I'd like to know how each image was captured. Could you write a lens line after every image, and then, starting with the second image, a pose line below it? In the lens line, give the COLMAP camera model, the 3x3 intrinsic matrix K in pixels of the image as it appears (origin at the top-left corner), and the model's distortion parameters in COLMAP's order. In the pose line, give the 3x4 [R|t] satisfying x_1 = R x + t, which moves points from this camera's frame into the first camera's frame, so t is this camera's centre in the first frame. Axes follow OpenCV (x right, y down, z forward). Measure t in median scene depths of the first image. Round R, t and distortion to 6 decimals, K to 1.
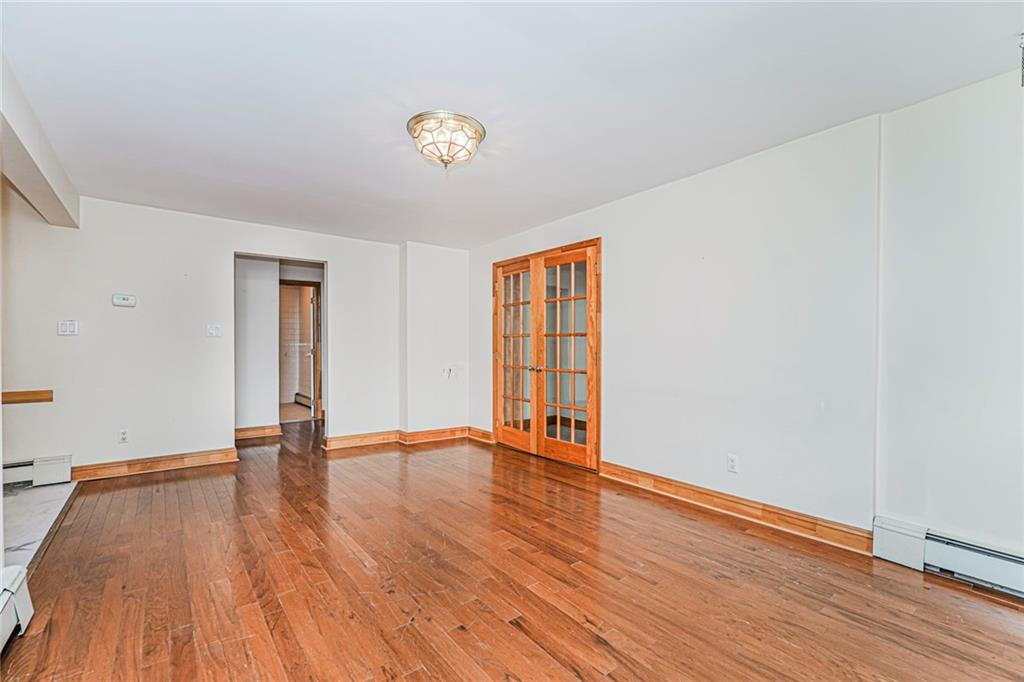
lens RADIAL K [[451.4, 0, 512.2], [0, 451.4, 346.3], [0, 0, 1]] dist [-0.014814, 0.008055]
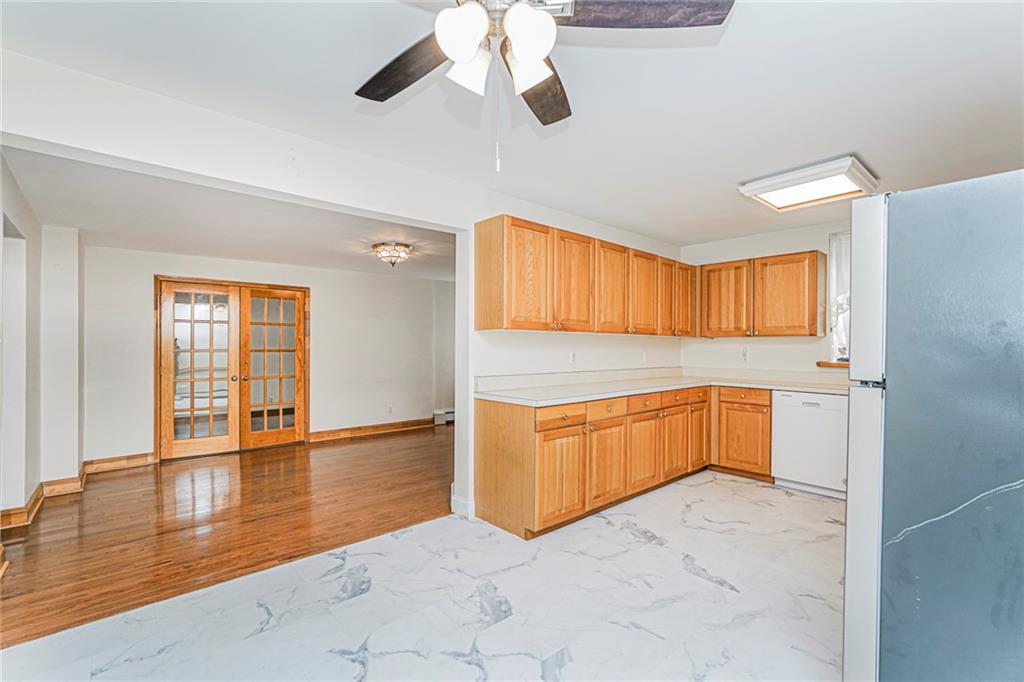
lens RADIAL K [[451.4, 0, 512.2], [0, 451.4, 346.3], [0, 0, 1]] dist [-0.014814, 0.008055]
pose [[-0.065513, 0.007280, 0.997825, -1.355358], [0.008999, 0.999937, -0.006705, -0.024132], [-0.997811, 0.008540, -0.065574, 0.401506]]
